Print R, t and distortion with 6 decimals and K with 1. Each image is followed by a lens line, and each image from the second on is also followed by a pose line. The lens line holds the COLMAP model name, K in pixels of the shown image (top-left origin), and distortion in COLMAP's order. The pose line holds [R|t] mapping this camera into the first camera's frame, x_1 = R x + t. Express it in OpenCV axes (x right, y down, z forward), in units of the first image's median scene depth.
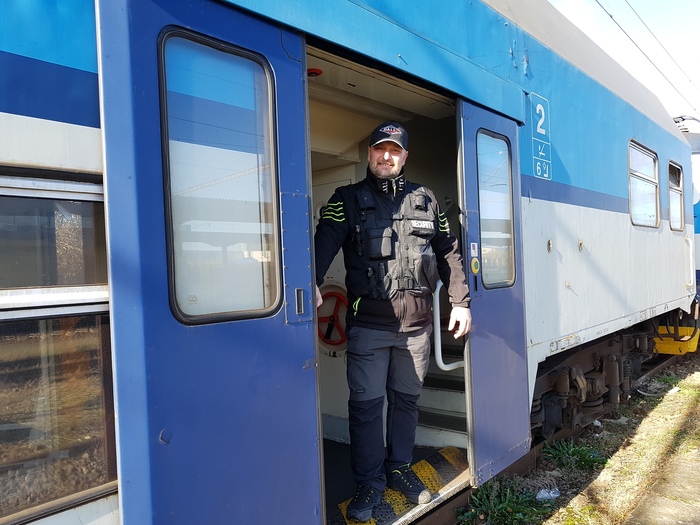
lens RADIAL K [[567.1, 0, 350.0], [0, 567.1, 262.5], [0, 0, 1]] dist [0.009804, 0.004992]
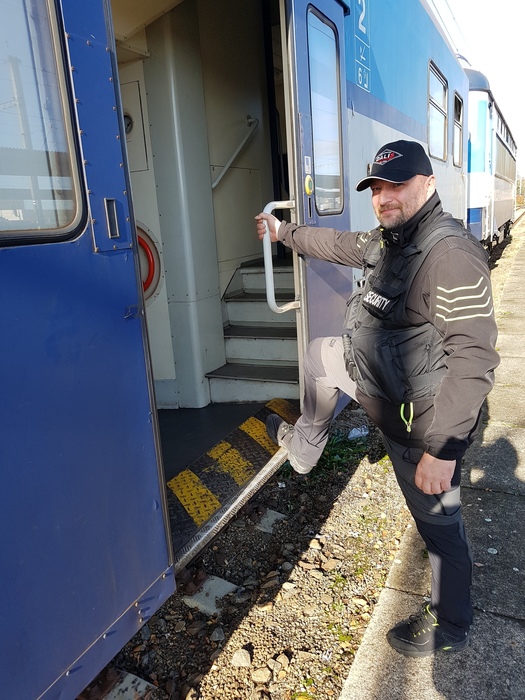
lens RADIAL K [[567.1, 0, 261.5], [0, 567.1, 328.4], [0, 0, 1]] dist [0.009804, 0.004992]
pose [[0.968168, -0.078838, 0.237561, -0.054594], [0.032036, 0.980324, 0.194776, 0.044376], [-0.248243, -0.180966, 0.951644, 0.191903]]
